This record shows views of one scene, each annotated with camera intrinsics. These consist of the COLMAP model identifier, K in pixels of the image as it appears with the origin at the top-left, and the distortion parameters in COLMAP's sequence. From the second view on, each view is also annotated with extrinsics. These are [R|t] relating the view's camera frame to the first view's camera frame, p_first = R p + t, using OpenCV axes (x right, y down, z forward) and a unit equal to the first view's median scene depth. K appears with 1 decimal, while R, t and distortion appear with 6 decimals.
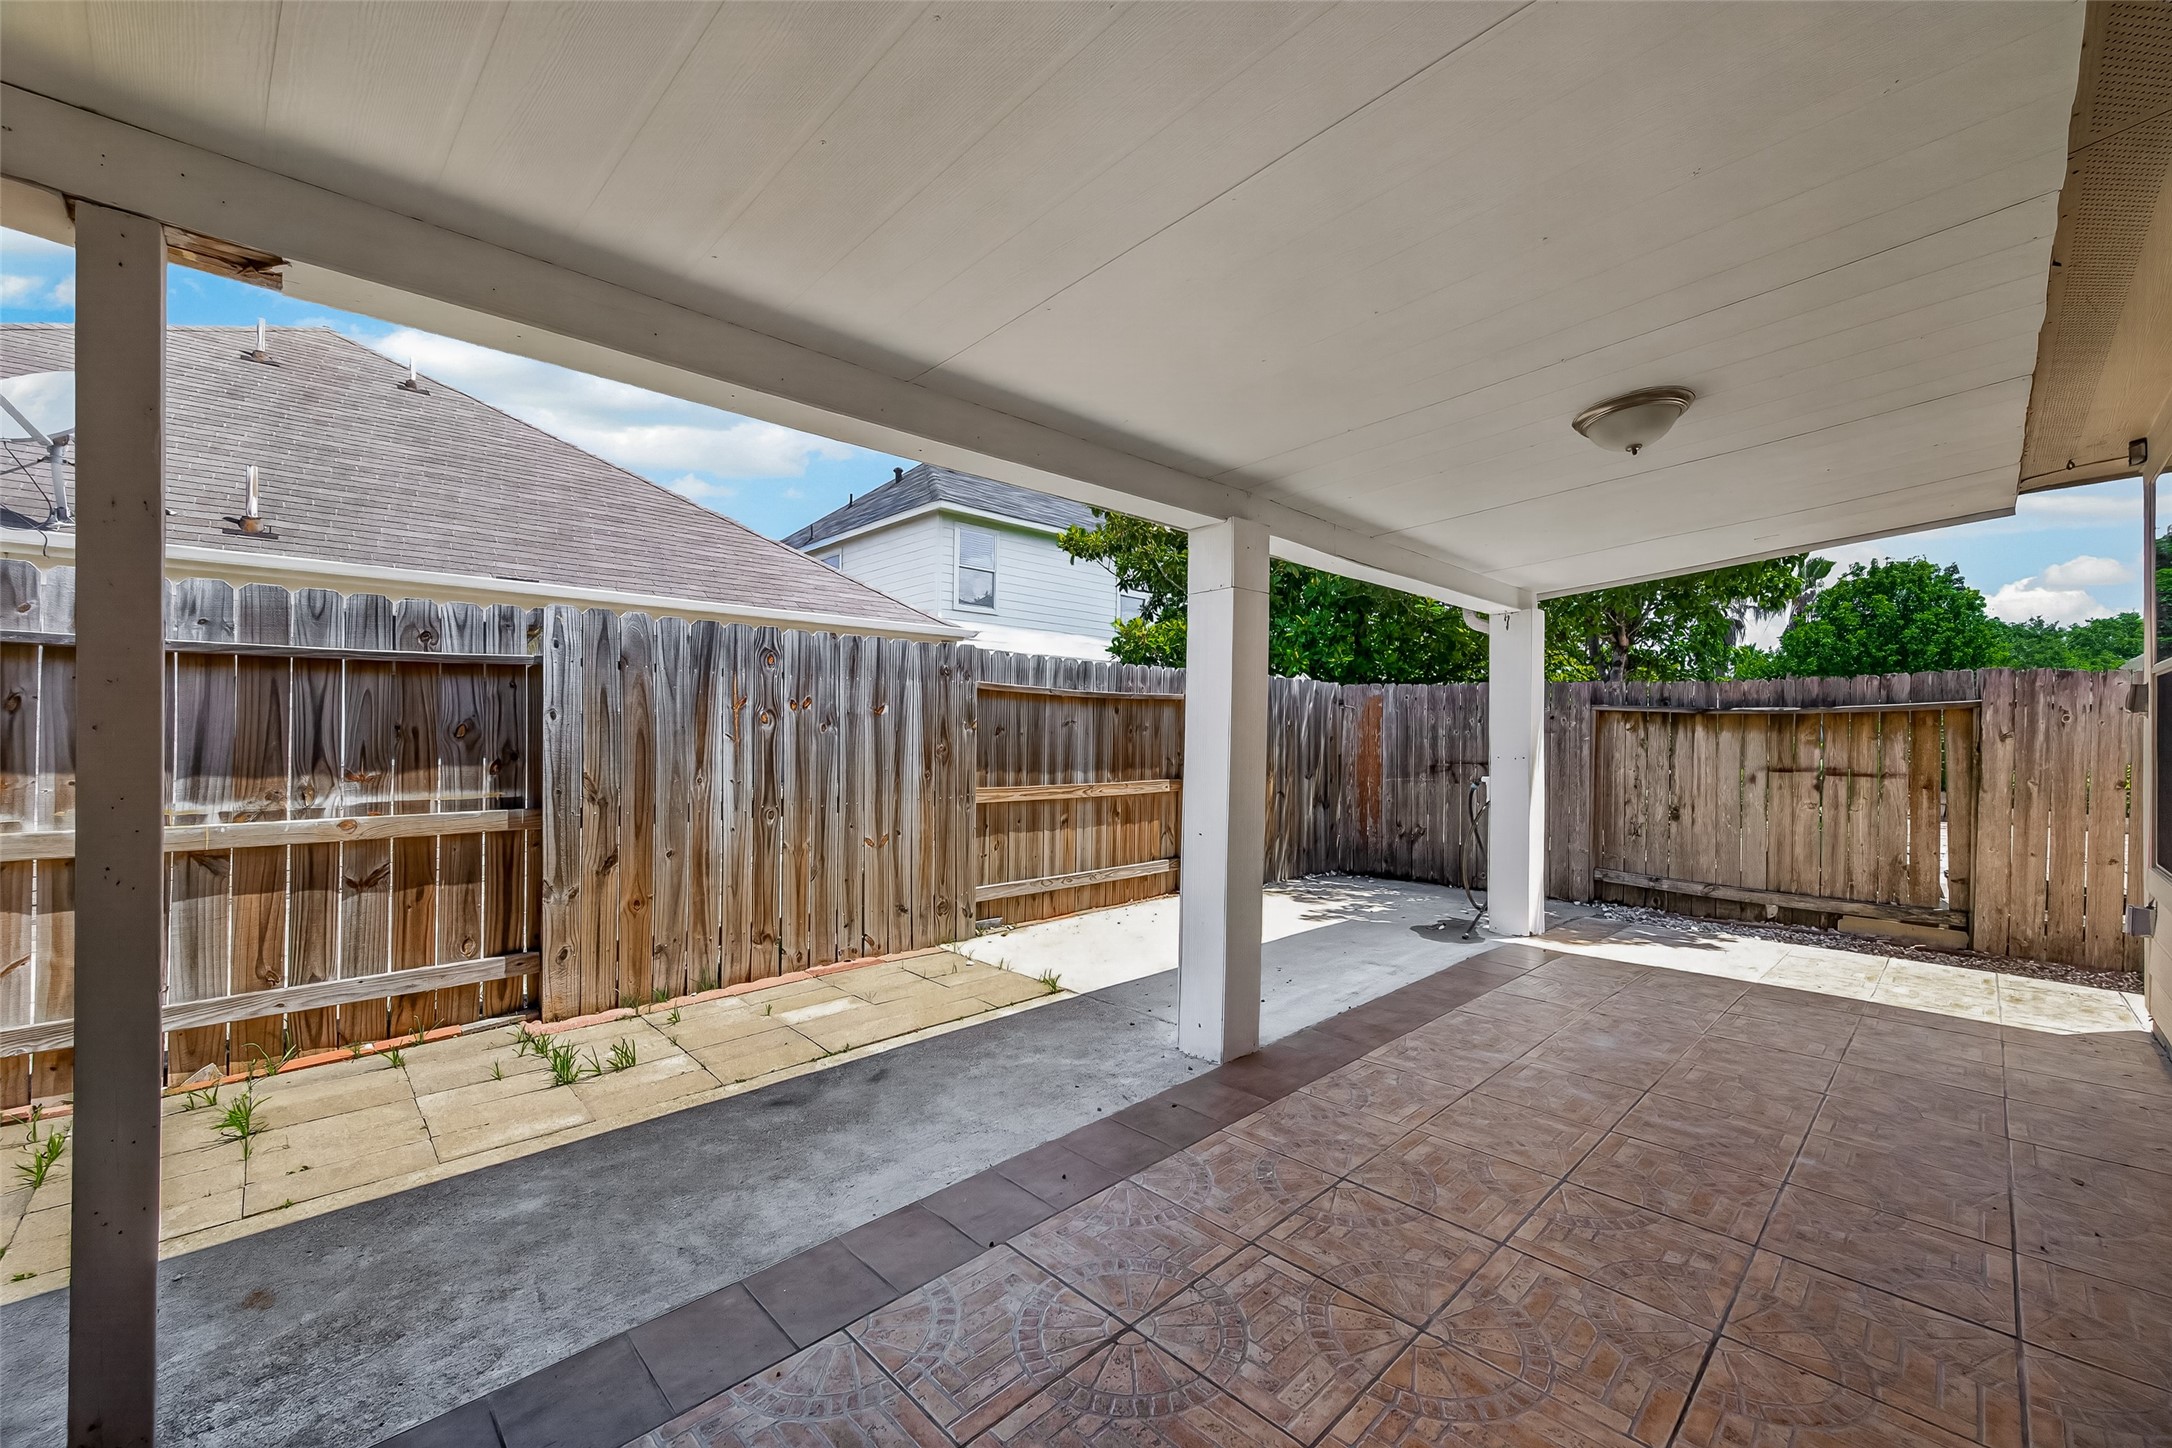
lens RADIAL K [[847.3, 0, 1101.7], [0, 847.3, 731.9], [0, 0, 1]] dist [0.010007, -0.000045]
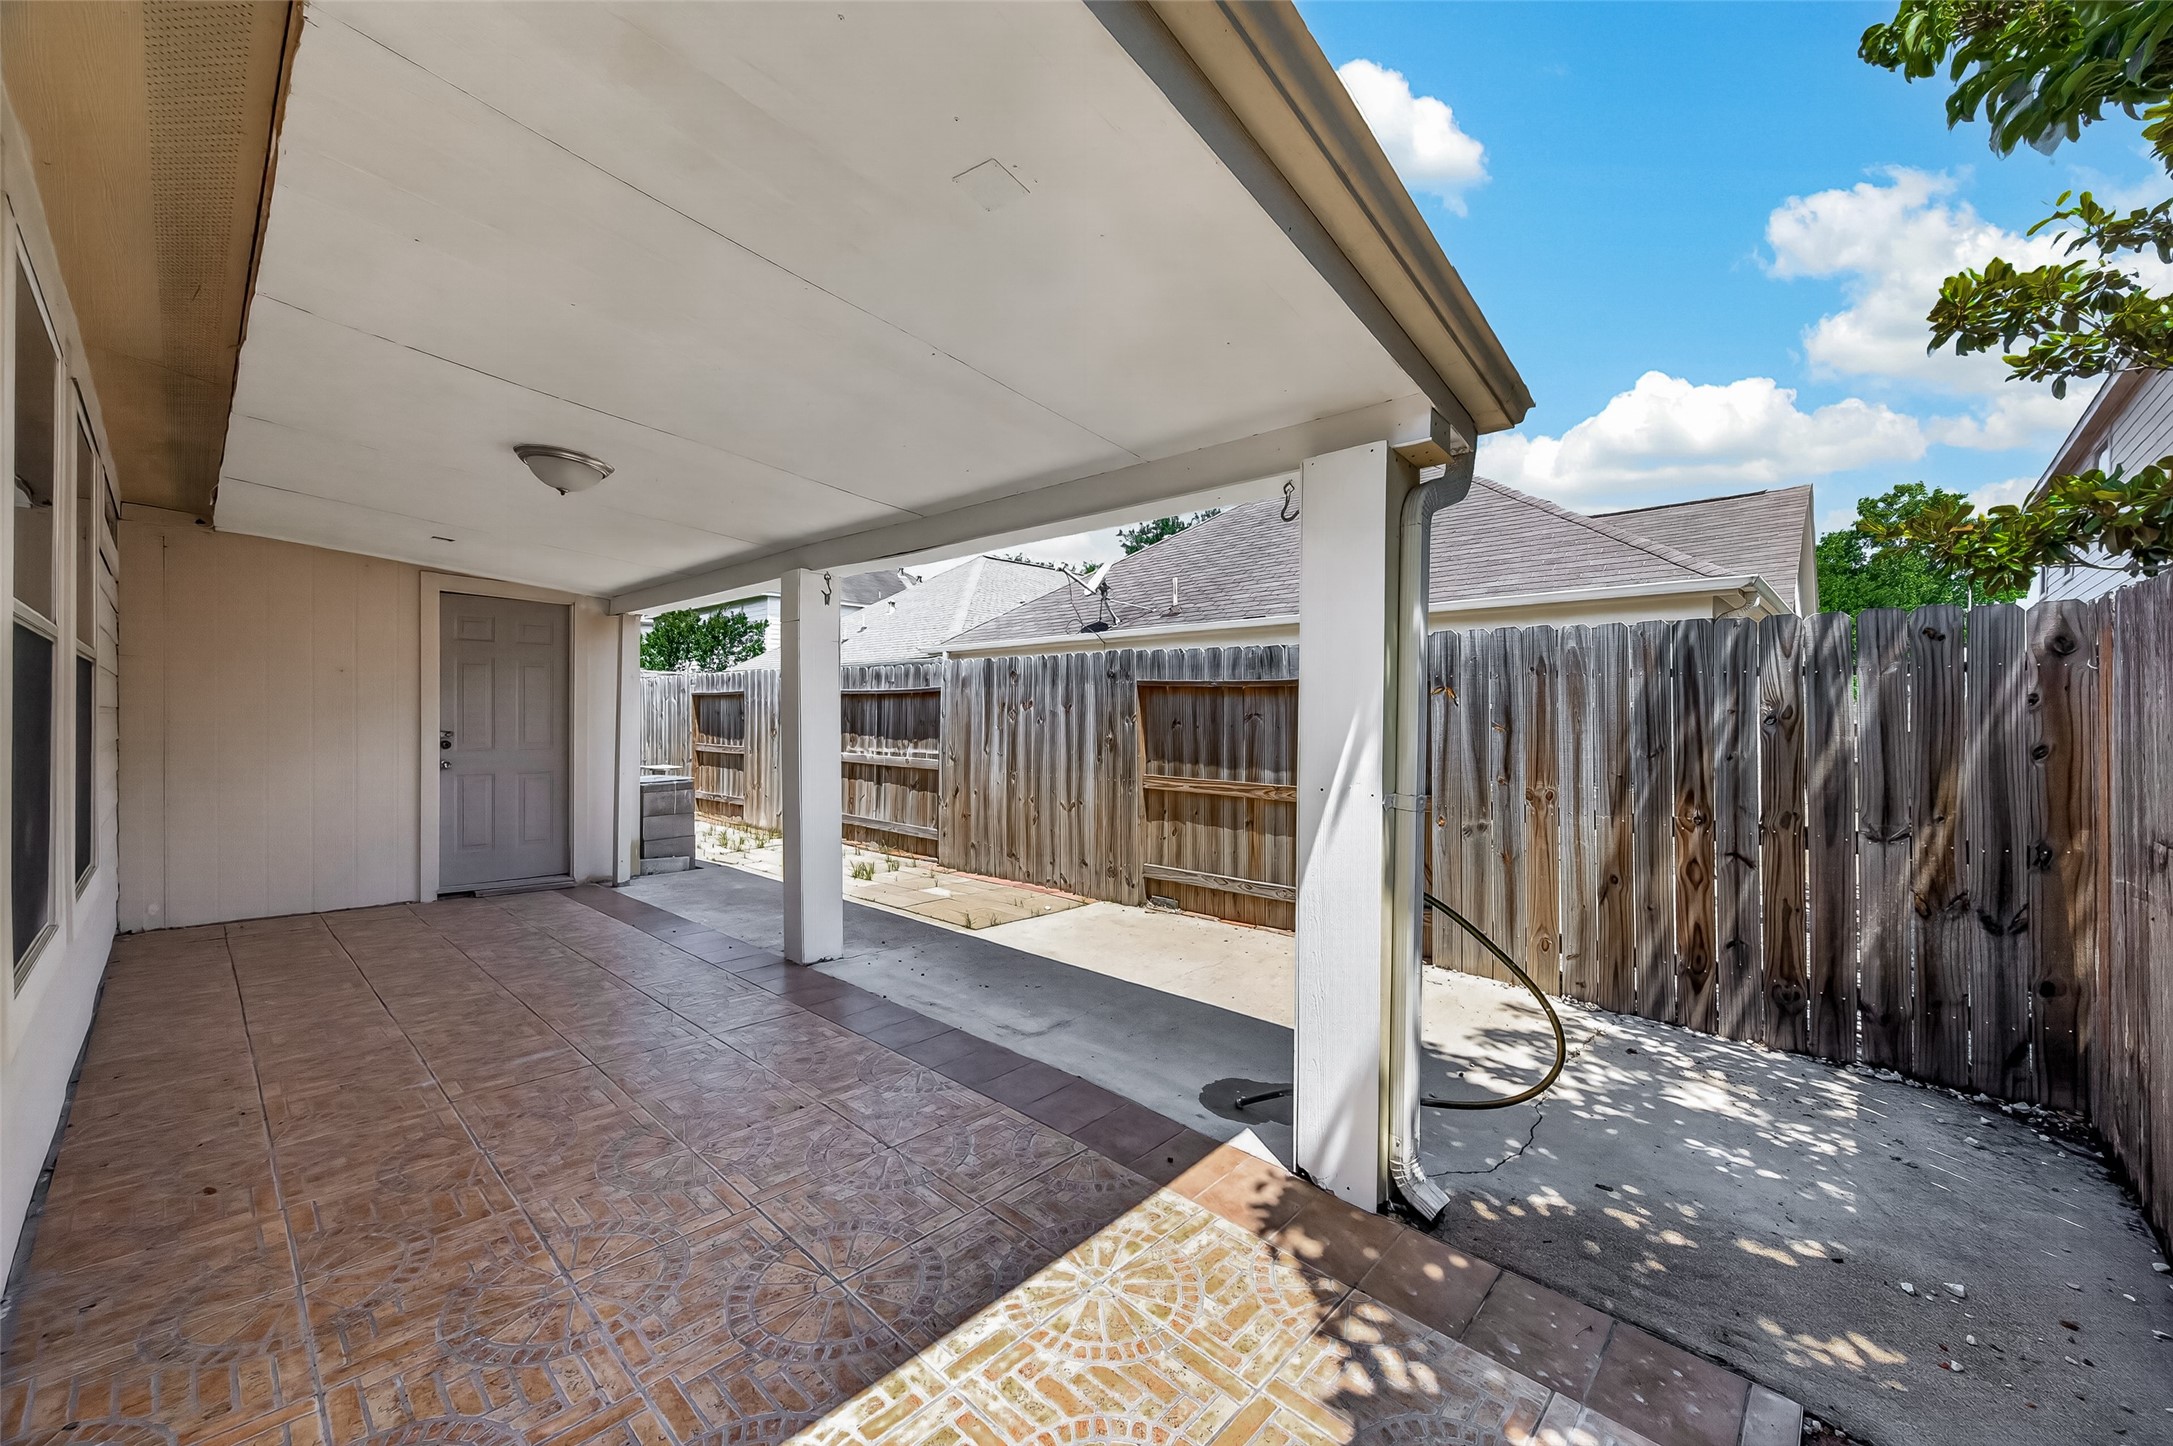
lens RADIAL K [[847.7, 0, 1093.8], [0, 847.7, 711.7], [0, 0, 1]] dist [0.010007, -0.000045]
pose [[0.050877, -0.009121, -0.998663, 1.055163], [-0.002744, 0.999953, -0.009272, -0.007174], [0.998701, 0.003212, 0.050850, 0.950979]]
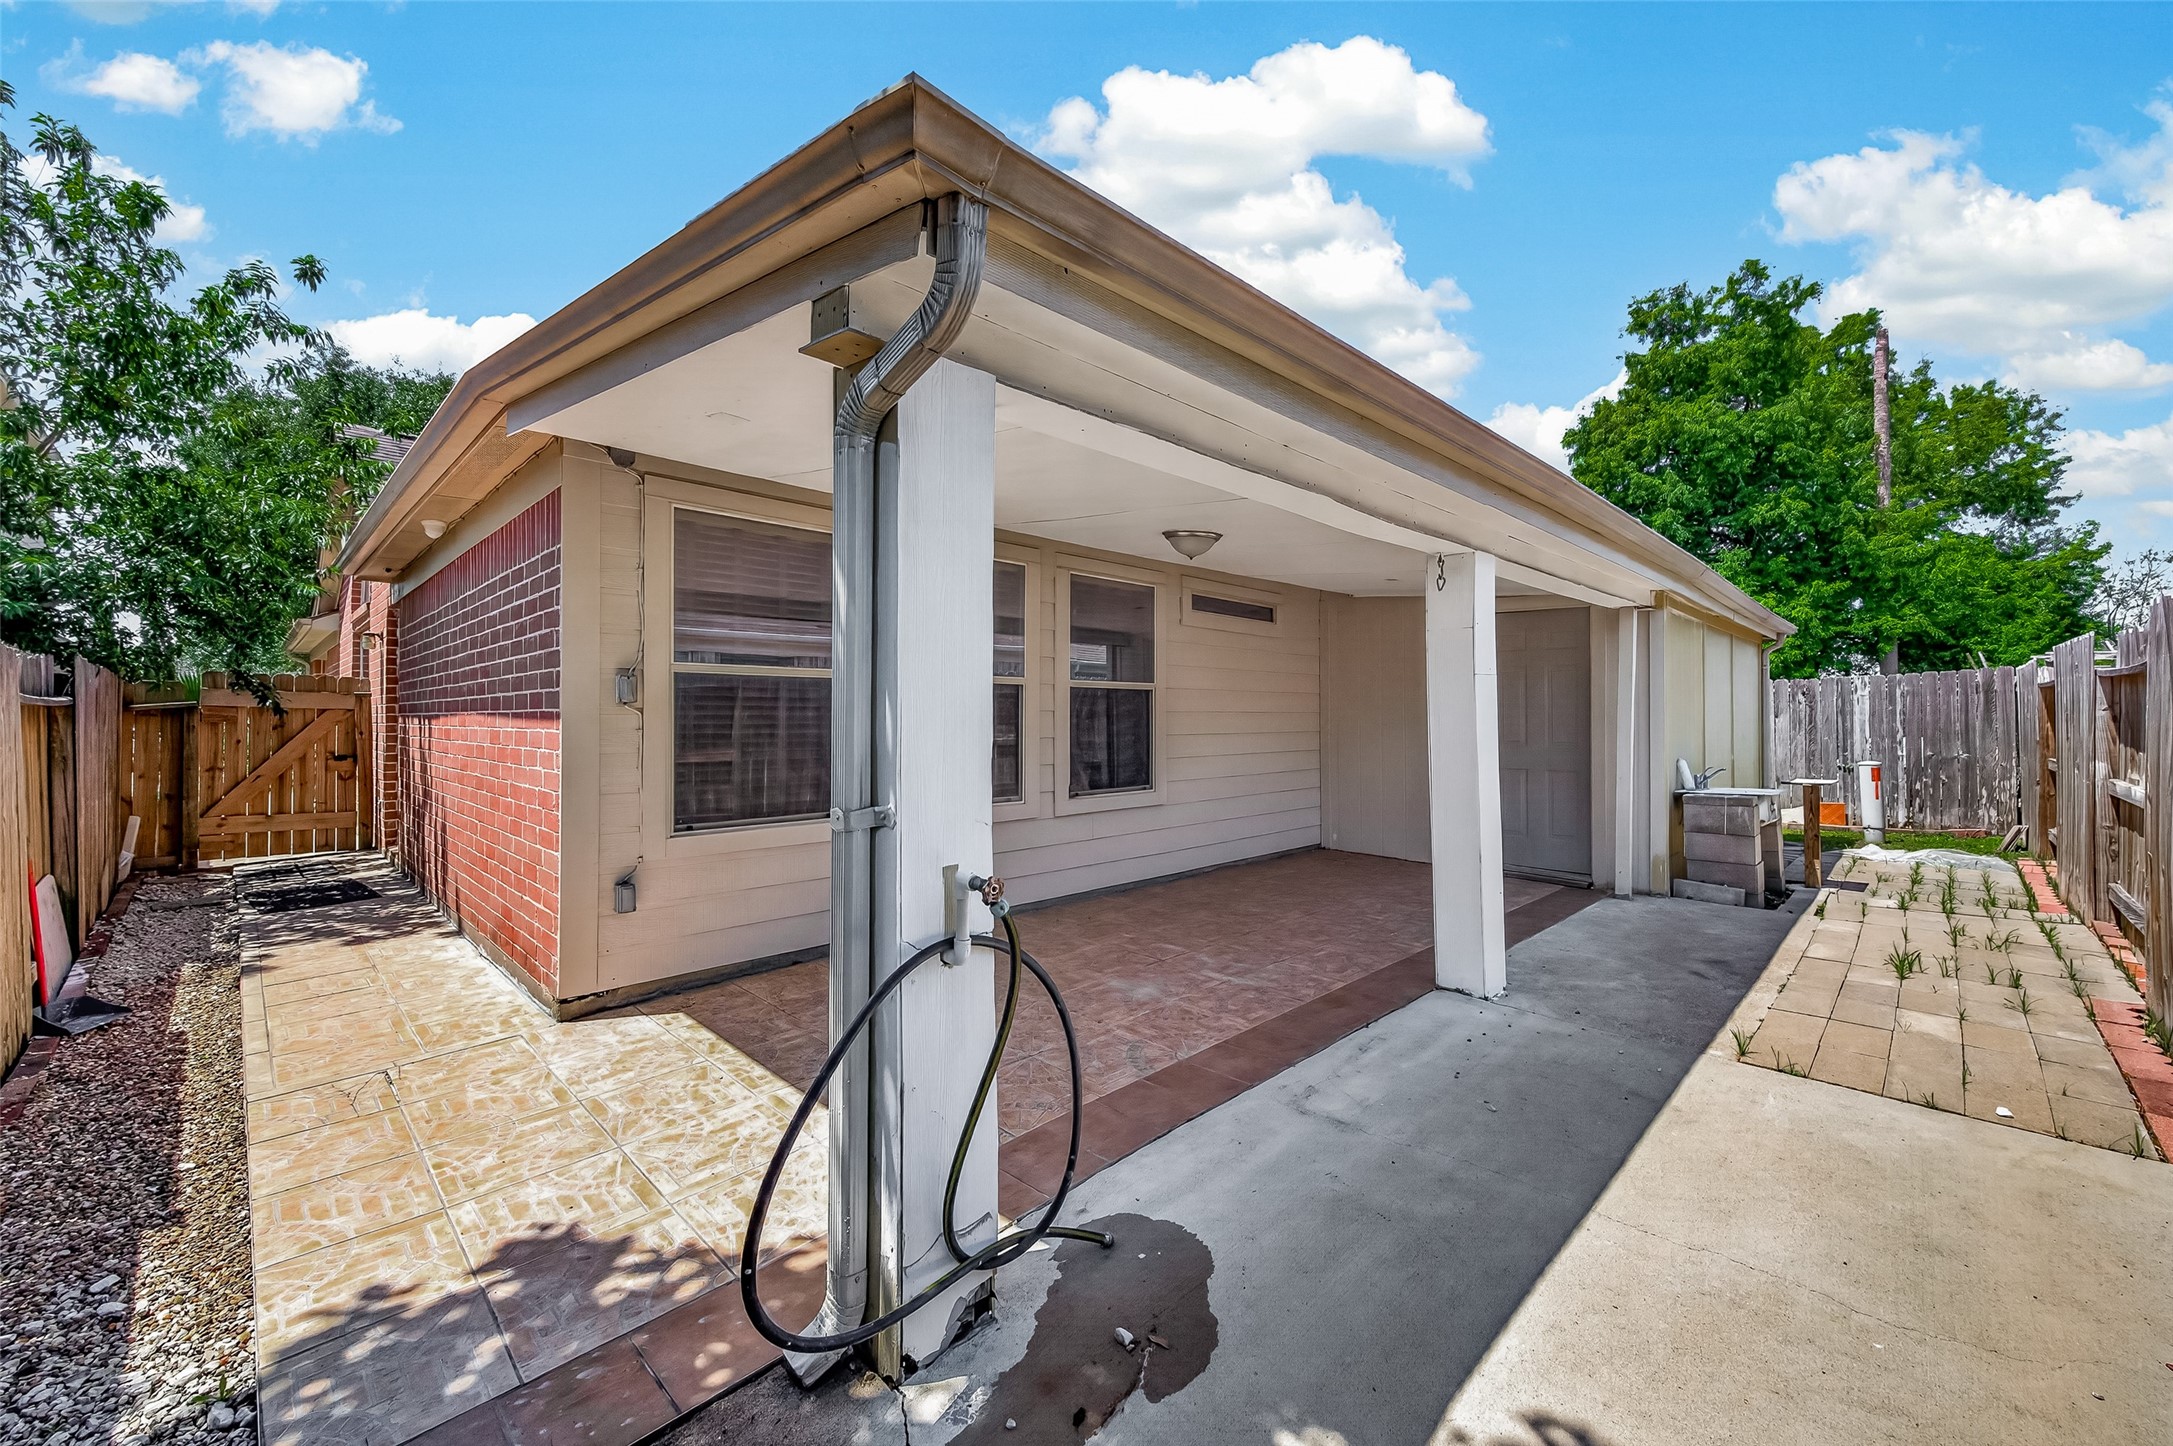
lens RADIAL K [[847.7, 0, 1091.8], [0, 847.7, 715.8], [0, 0, 1]] dist [0.010007, -0.000045]
pose [[-0.999927, -0.005353, -0.010858, 0.475043], [-0.005300, 0.999974, -0.004876, -0.001186], [0.010884, -0.004818, -0.999929, 1.514137]]
